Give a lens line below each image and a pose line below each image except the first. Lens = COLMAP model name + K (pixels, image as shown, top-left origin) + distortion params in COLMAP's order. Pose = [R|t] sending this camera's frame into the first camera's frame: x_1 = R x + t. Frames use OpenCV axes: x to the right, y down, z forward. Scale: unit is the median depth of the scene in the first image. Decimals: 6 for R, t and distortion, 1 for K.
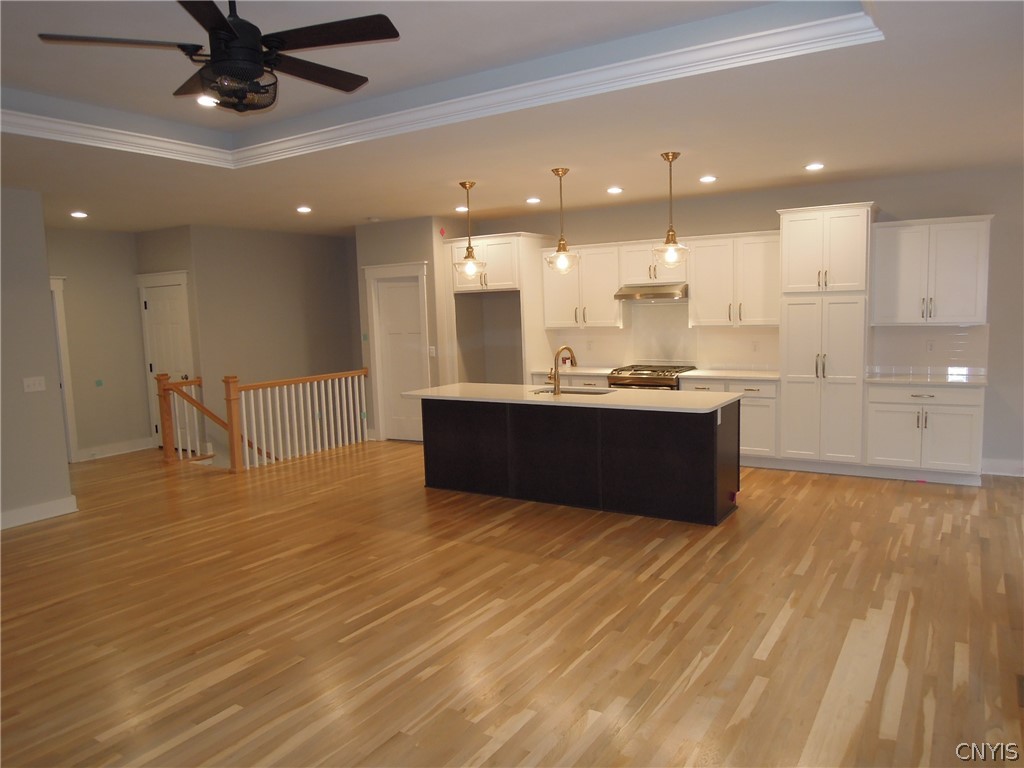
lens RADIAL K [[729.0, 0, 519.2], [0, 729.0, 386.7], [0, 0, 1]] dist [-0.022876, -0.000185]
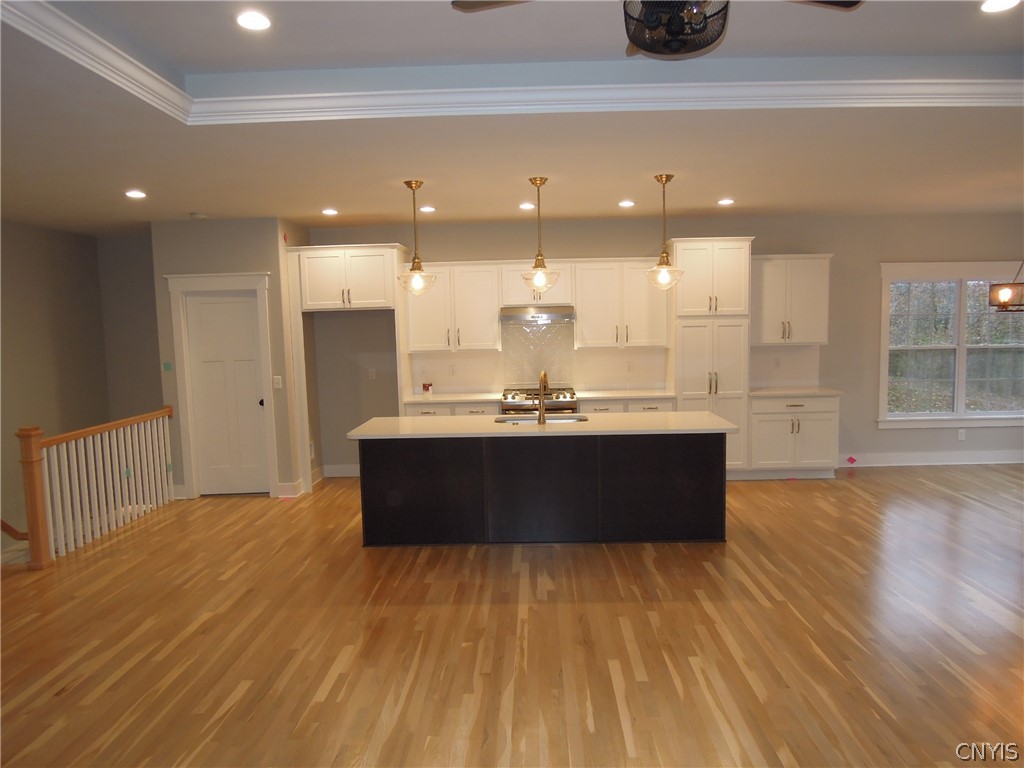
lens RADIAL K [[729.0, 0, 519.2], [0, 729.0, 386.7], [0, 0, 1]] dist [-0.022876, -0.000185]
pose [[0.857338, -0.035587, 0.513523, -0.413915], [0.051997, 0.998492, -0.017615, -0.019613], [-0.512122, 0.041803, 0.857895, 0.217151]]
